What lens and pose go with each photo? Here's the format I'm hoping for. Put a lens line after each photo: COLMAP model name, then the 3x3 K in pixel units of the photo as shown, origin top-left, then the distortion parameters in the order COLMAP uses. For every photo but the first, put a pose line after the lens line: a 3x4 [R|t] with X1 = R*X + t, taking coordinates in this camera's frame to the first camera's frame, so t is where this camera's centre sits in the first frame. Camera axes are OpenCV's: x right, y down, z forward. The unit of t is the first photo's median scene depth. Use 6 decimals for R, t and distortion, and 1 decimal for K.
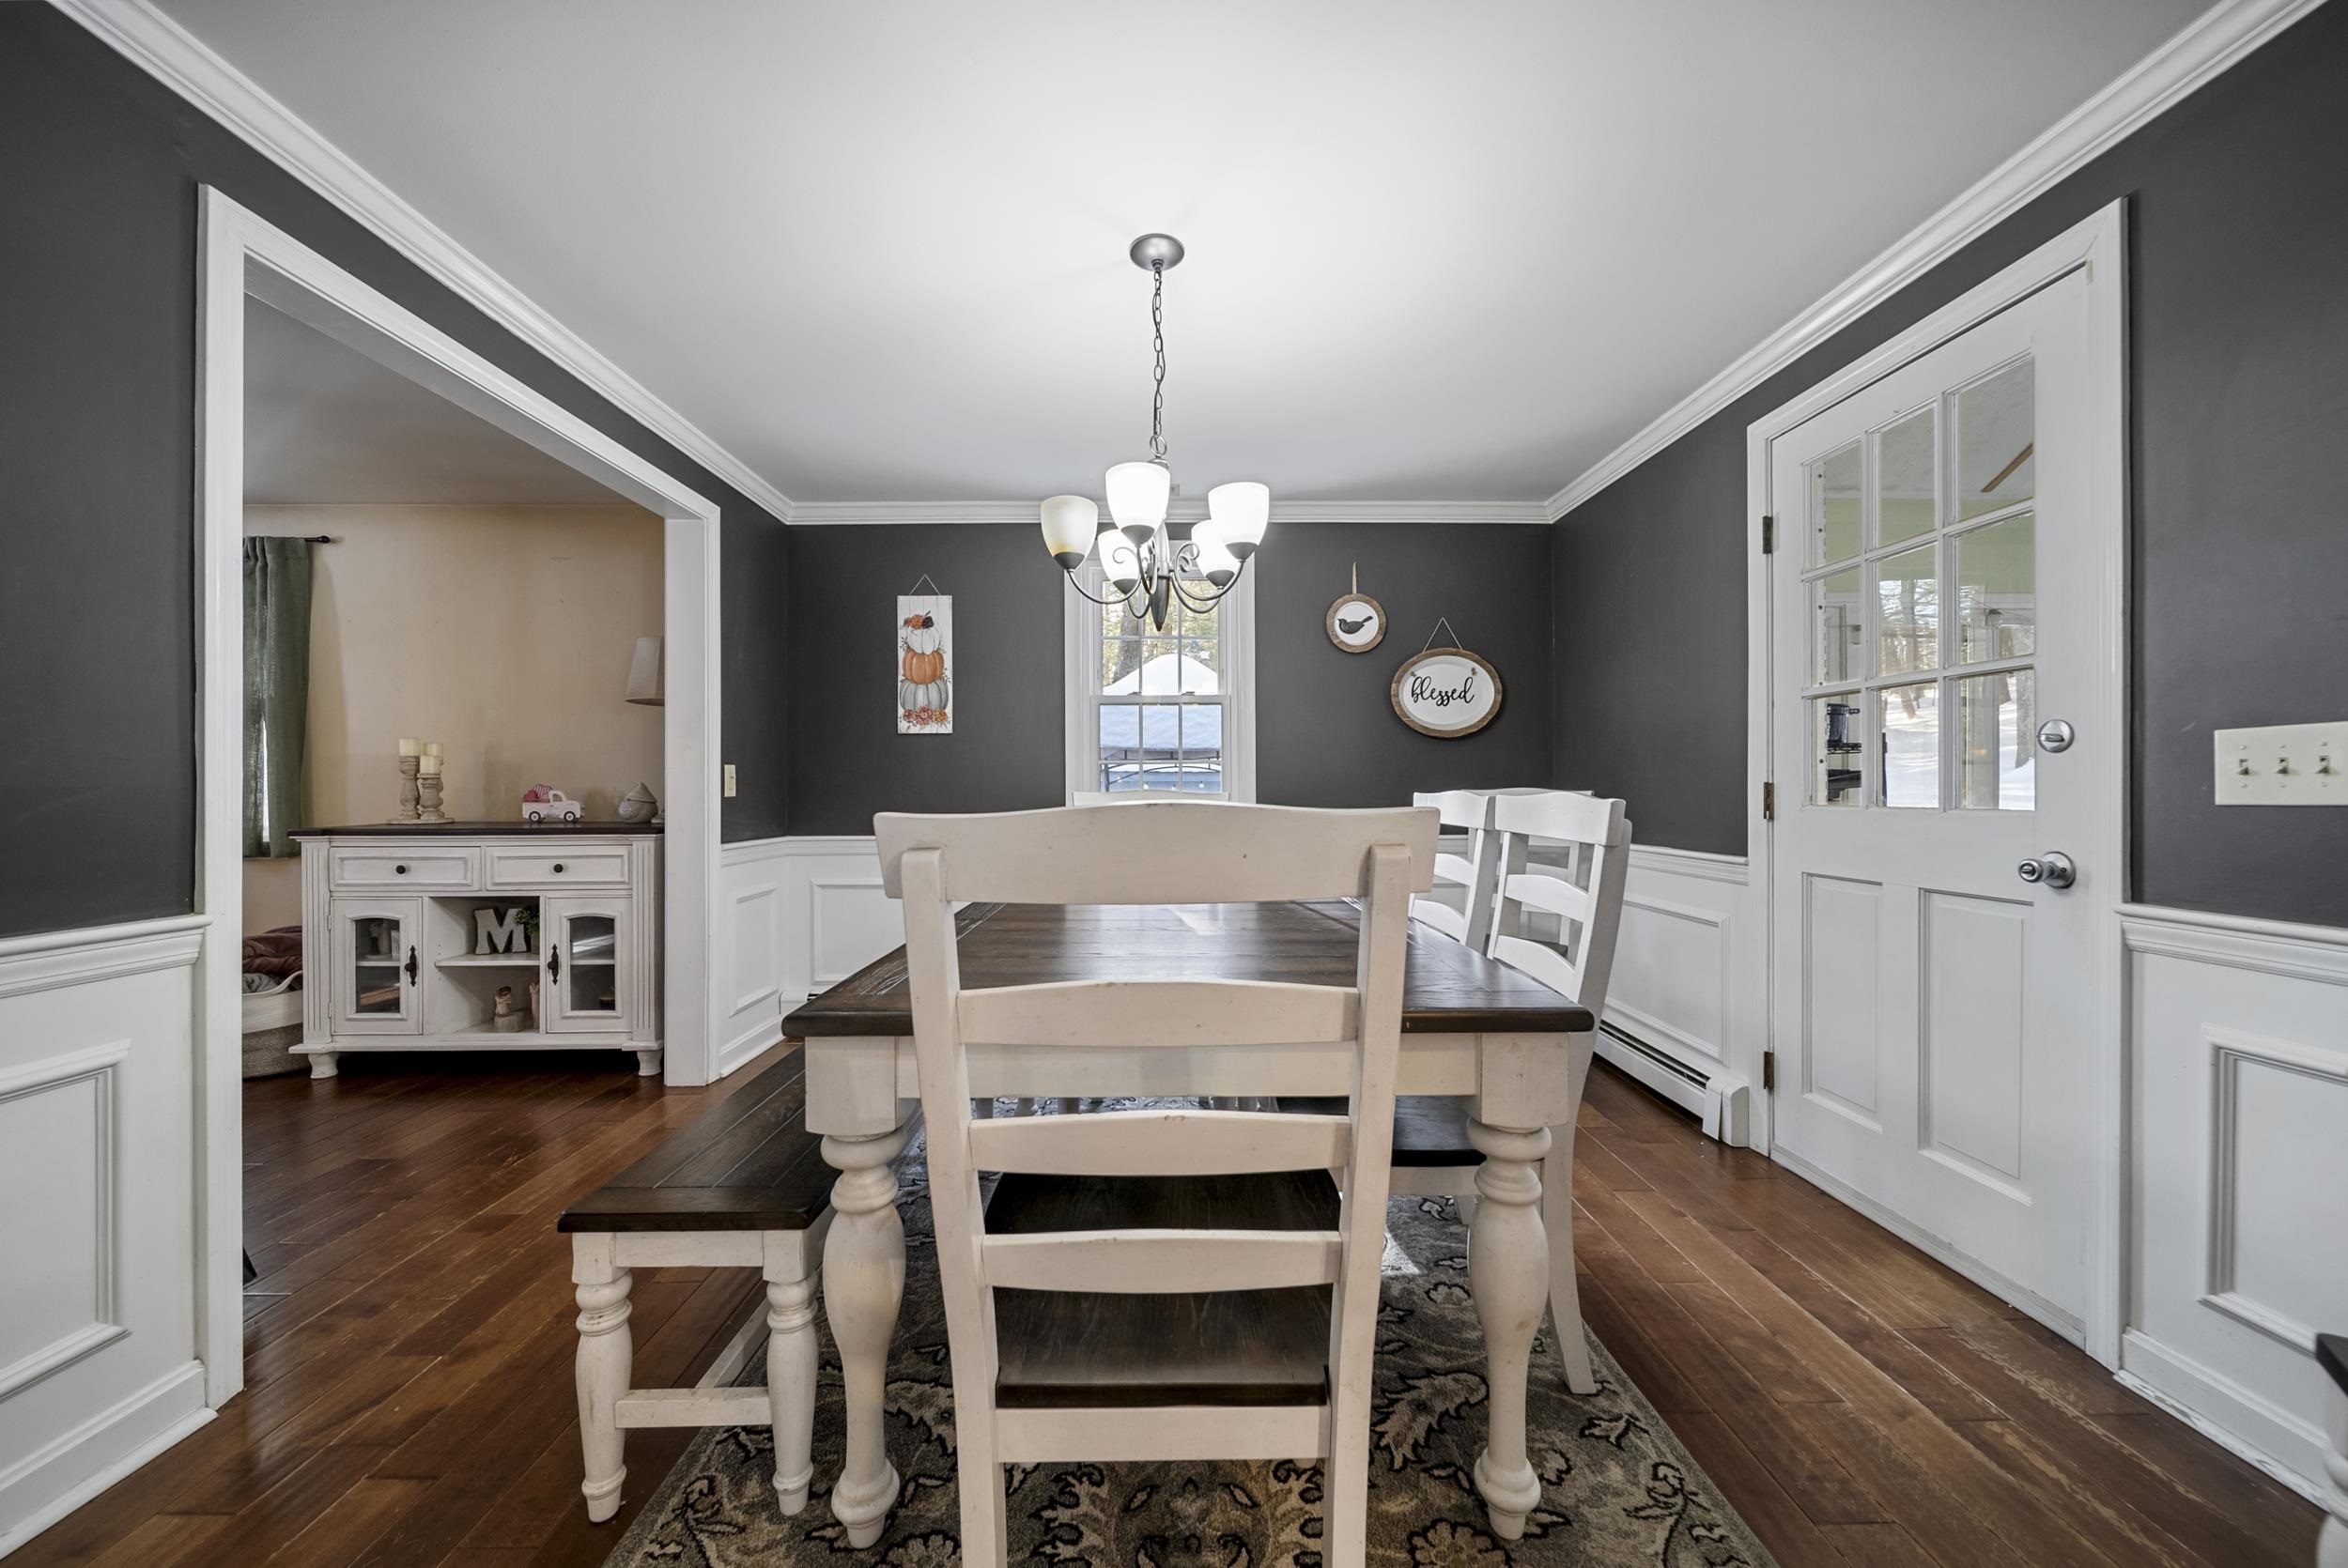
lens RADIAL K [[828.6, 0, 1176.7], [0, 828.6, 779.6], [0, 0, 1]] dist [0.001641, -0.000854]
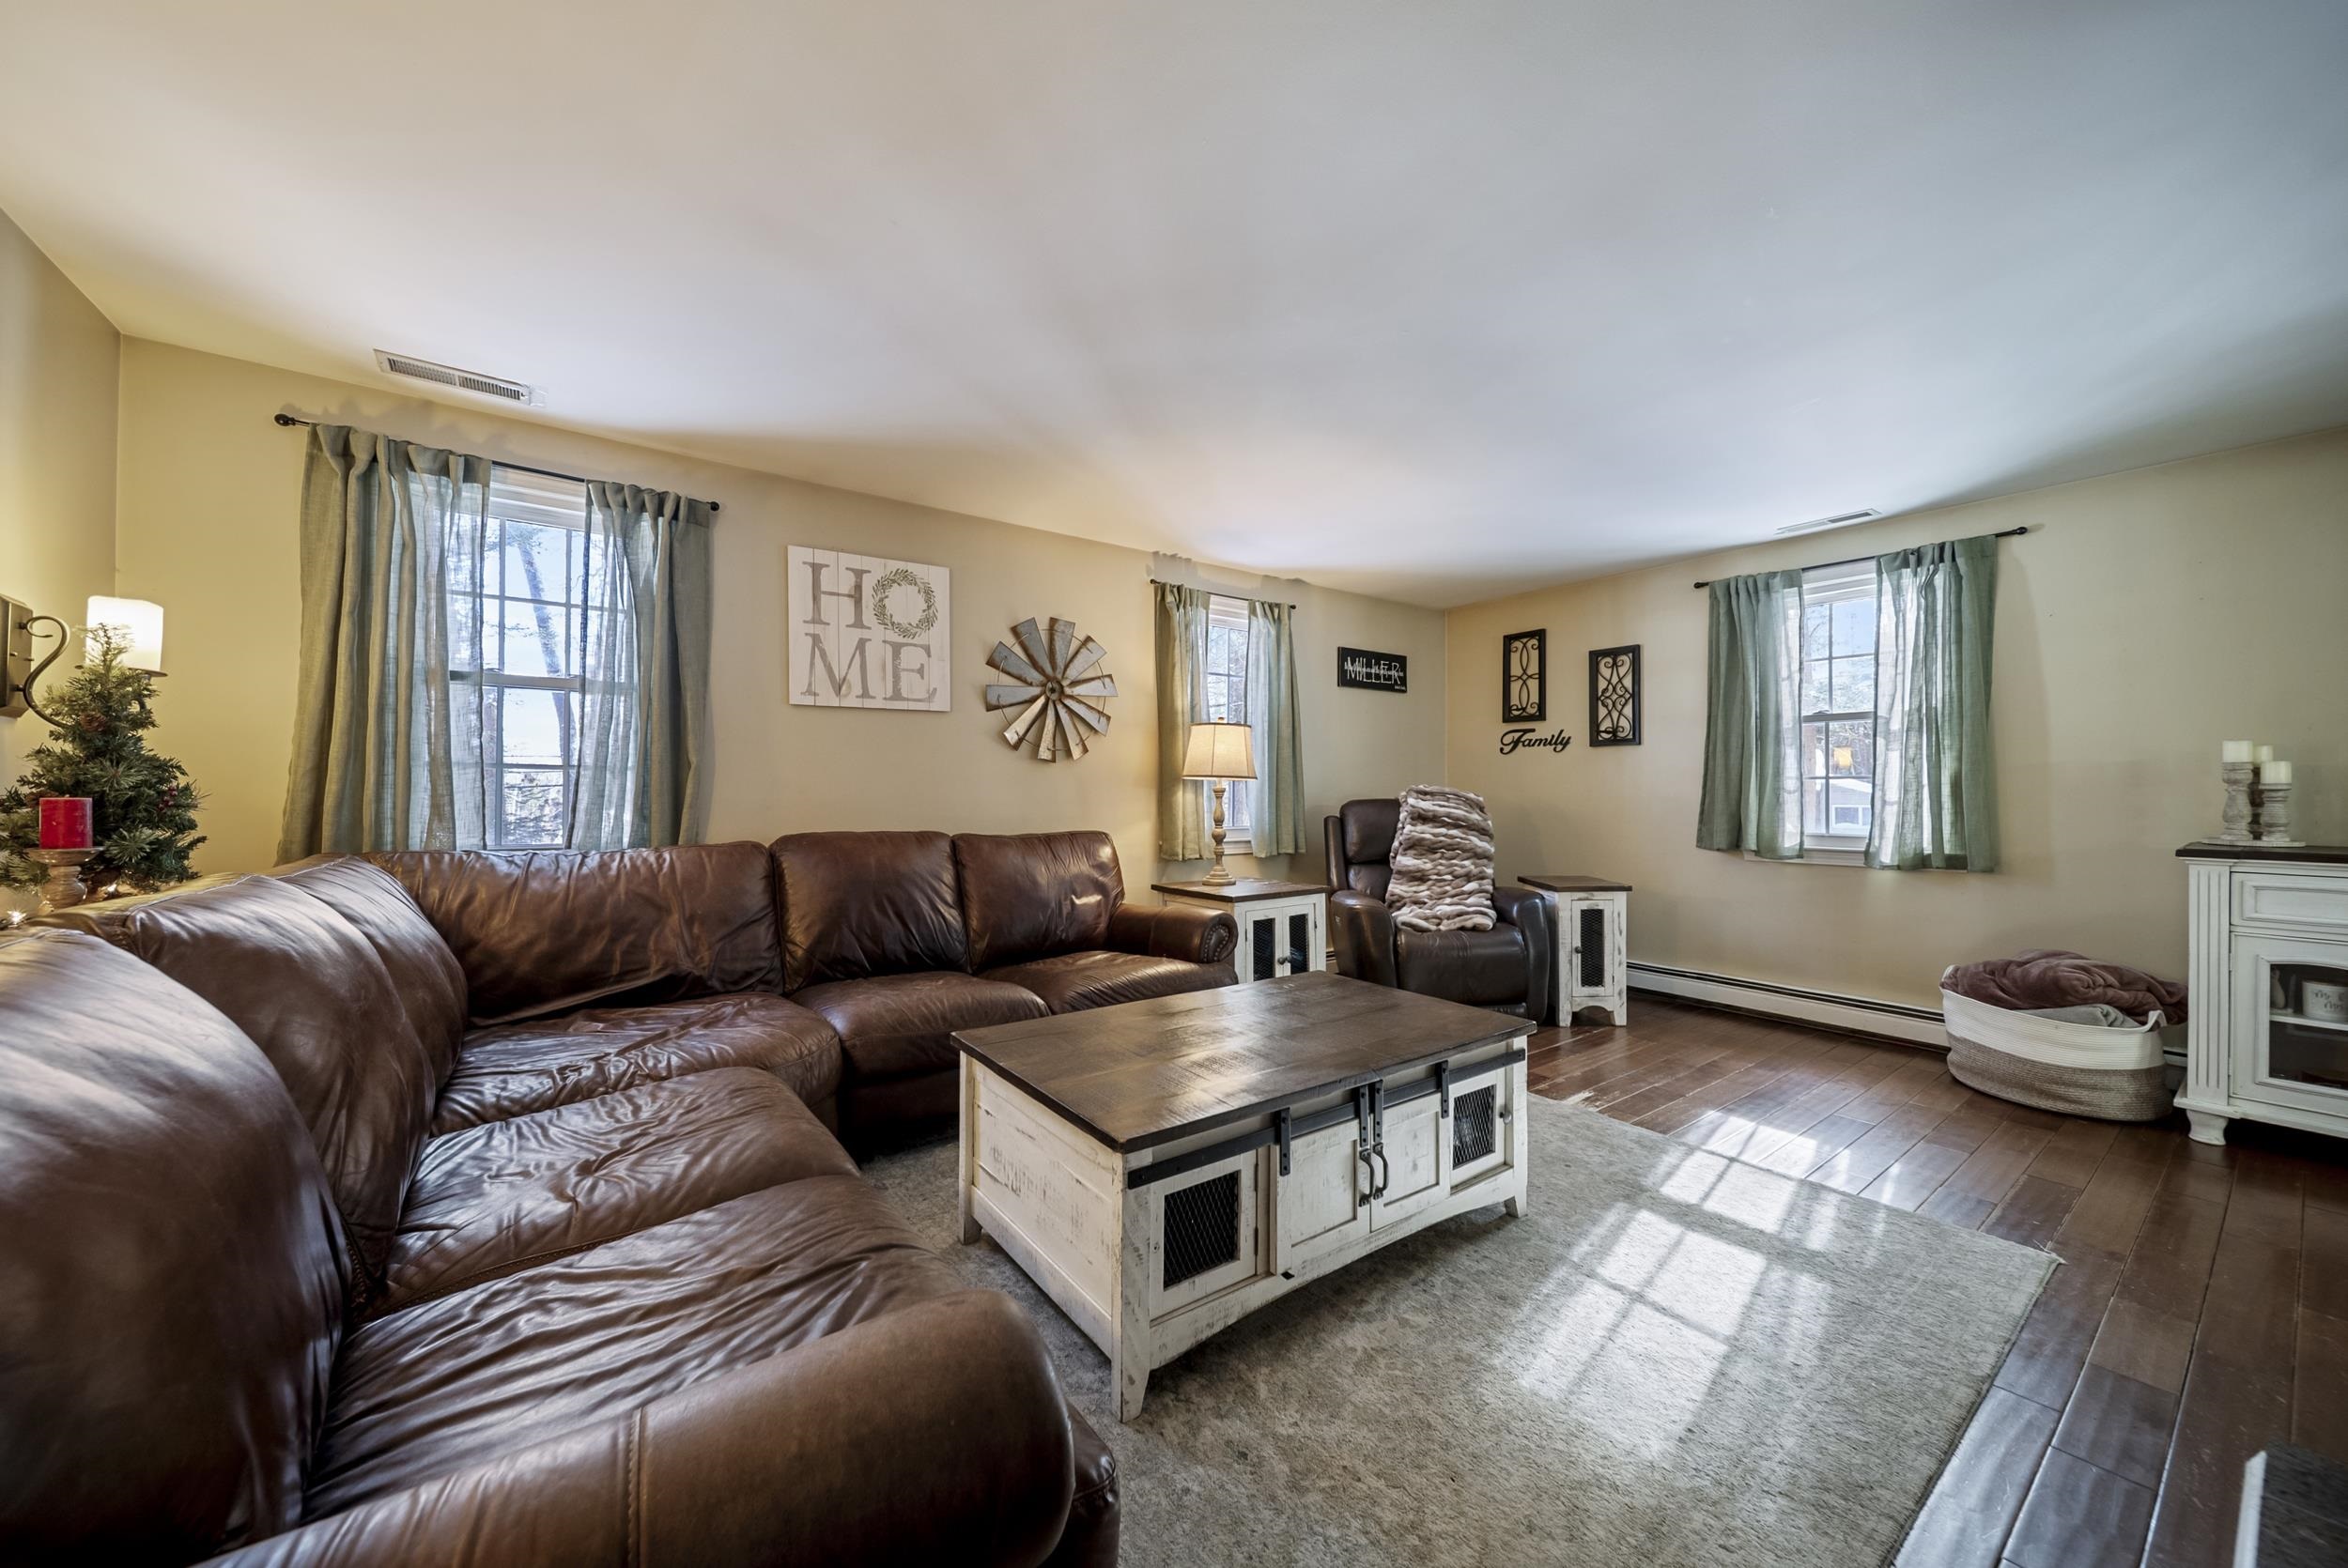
lens RADIAL K [[828.6, 0, 1173.1], [0, 828.6, 794.5], [0, 0, 1]] dist [0.001641, -0.000854]
pose [[0.569094, 0.007238, -0.822240, -0.851869], [-0.003516, 0.999974, 0.006369, 0.001304], [0.822265, -0.000733, 0.569105, -0.320583]]
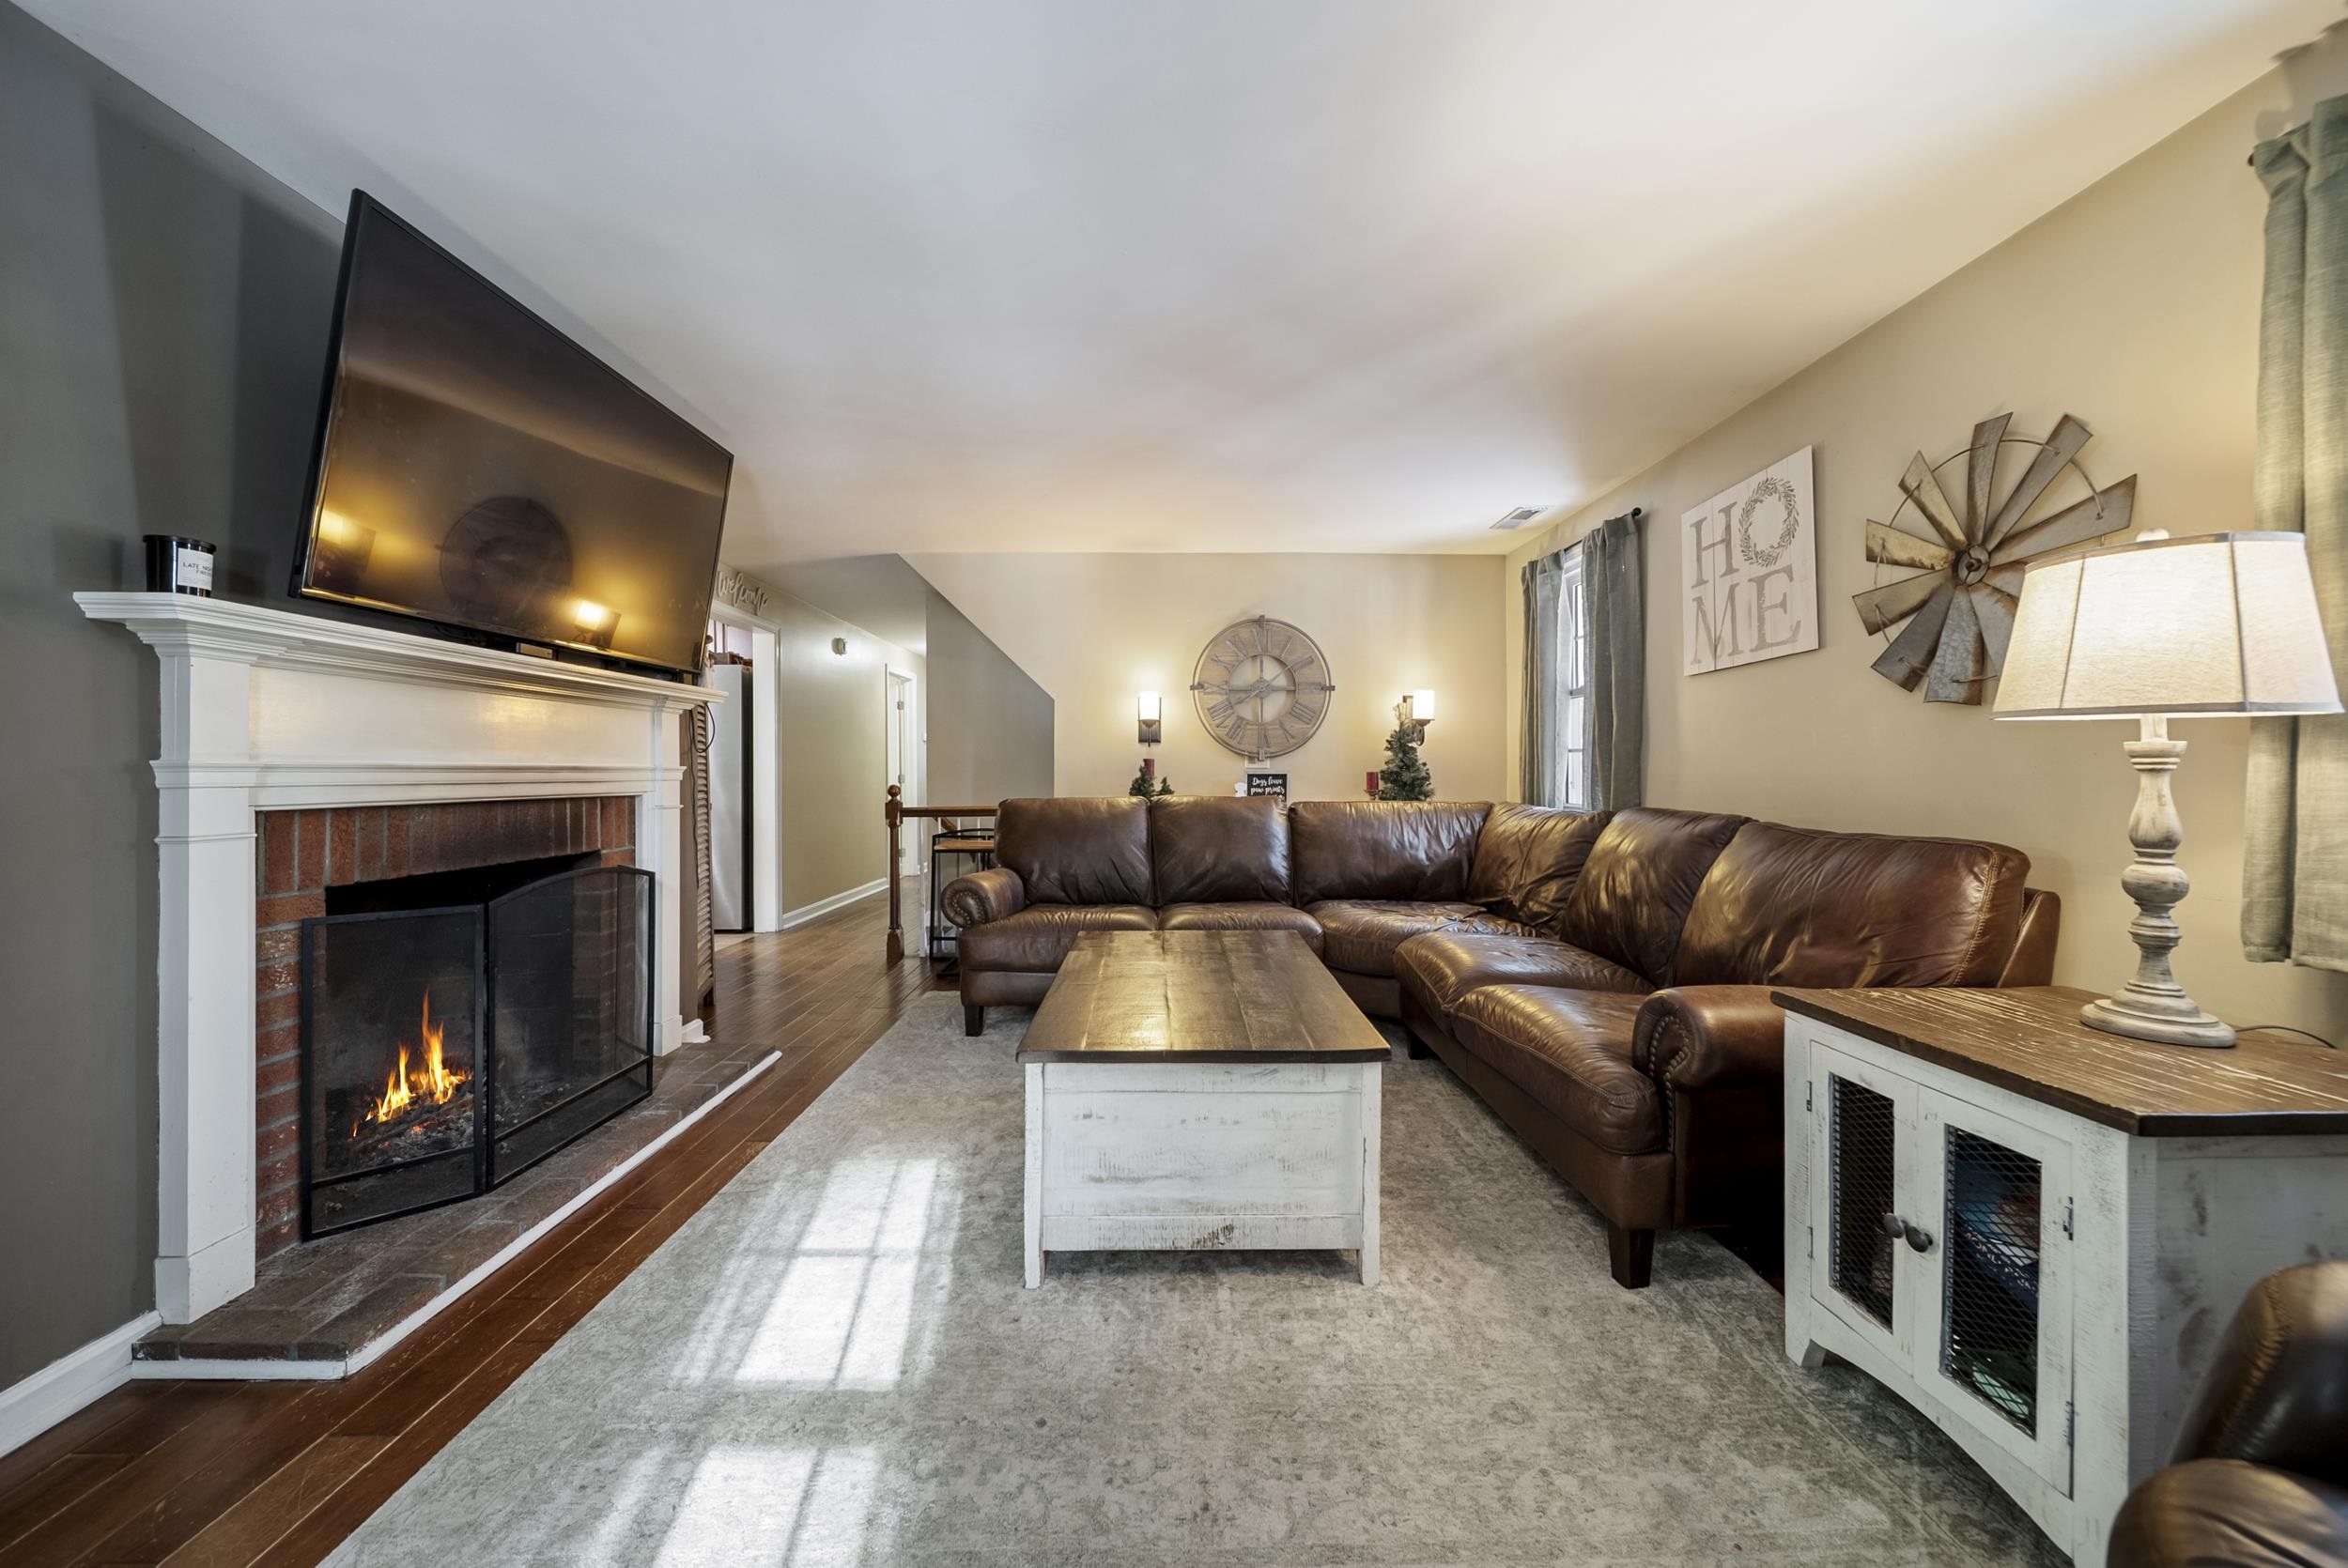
lens RADIAL K [[828.6, 0, 1183.8], [0, 828.6, 770.7], [0, 0, 1]] dist [0.001641, -0.000854]
pose [[-0.999981, 0.002556, -0.005547, -1.318857], [0.002585, 0.999983, -0.005239, 0.013530], [0.005534, -0.005253, -0.999971, 0.778375]]
